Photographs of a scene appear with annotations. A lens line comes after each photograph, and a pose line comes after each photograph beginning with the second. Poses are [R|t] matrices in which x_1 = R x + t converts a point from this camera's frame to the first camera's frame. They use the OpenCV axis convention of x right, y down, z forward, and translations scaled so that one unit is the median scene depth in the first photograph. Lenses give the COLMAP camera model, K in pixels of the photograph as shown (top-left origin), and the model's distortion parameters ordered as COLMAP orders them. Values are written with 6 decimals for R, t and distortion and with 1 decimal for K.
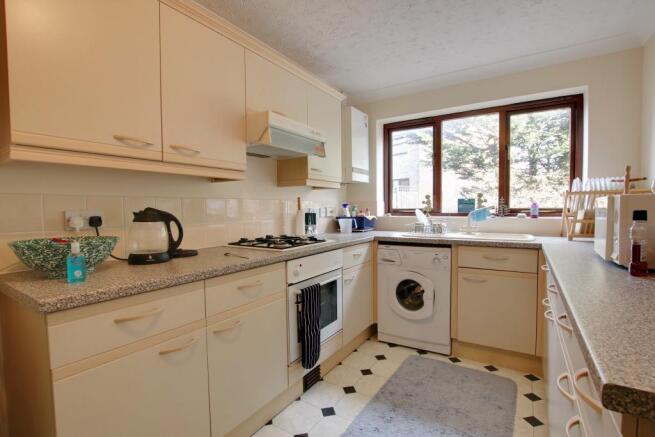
lens RADIAL K [[307.9, 0, 330.0], [0, 307.9, 221.9], [0, 0, 1]] dist [-0.030972, 0.000022]
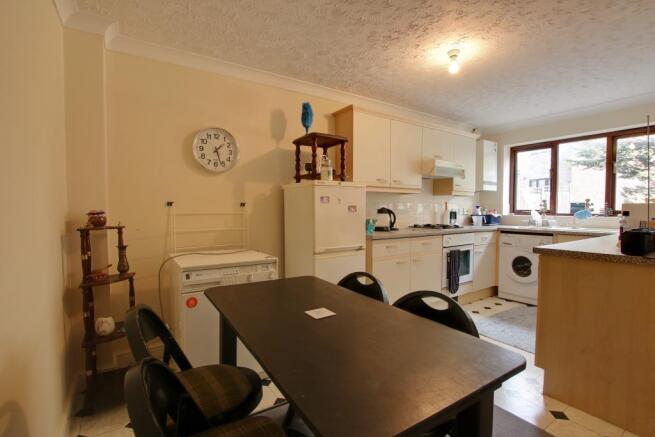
lens RADIAL K [[307.9, 0, 330.0], [0, 307.9, 221.9], [0, 0, 1]] dist [-0.030972, 0.000022]
pose [[0.916665, 0.027878, -0.398683, -0.015011], [-0.027846, 0.999595, 0.005872, 0.033633], [0.398685, 0.005719, 0.917070, -0.727361]]
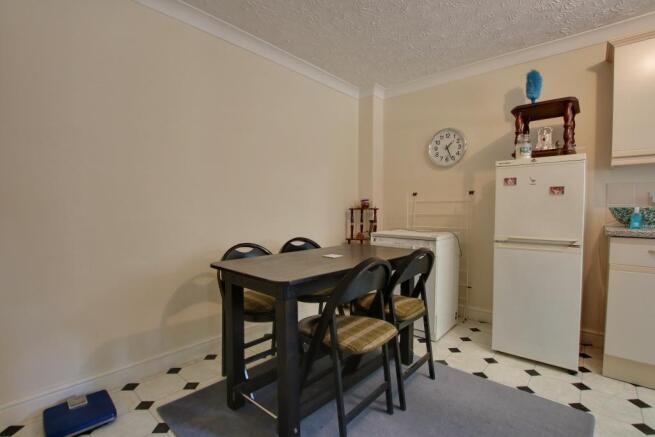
lens RADIAL K [[307.9, 0, 330.0], [0, 307.9, 221.9], [0, 0, 1]] dist [-0.030972, 0.000022]
pose [[-0.161902, 0.051051, -0.985485, 0.487298], [-0.044378, 0.997274, 0.058952, 0.052948], [0.985808, 0.053278, -0.159195, -0.212111]]
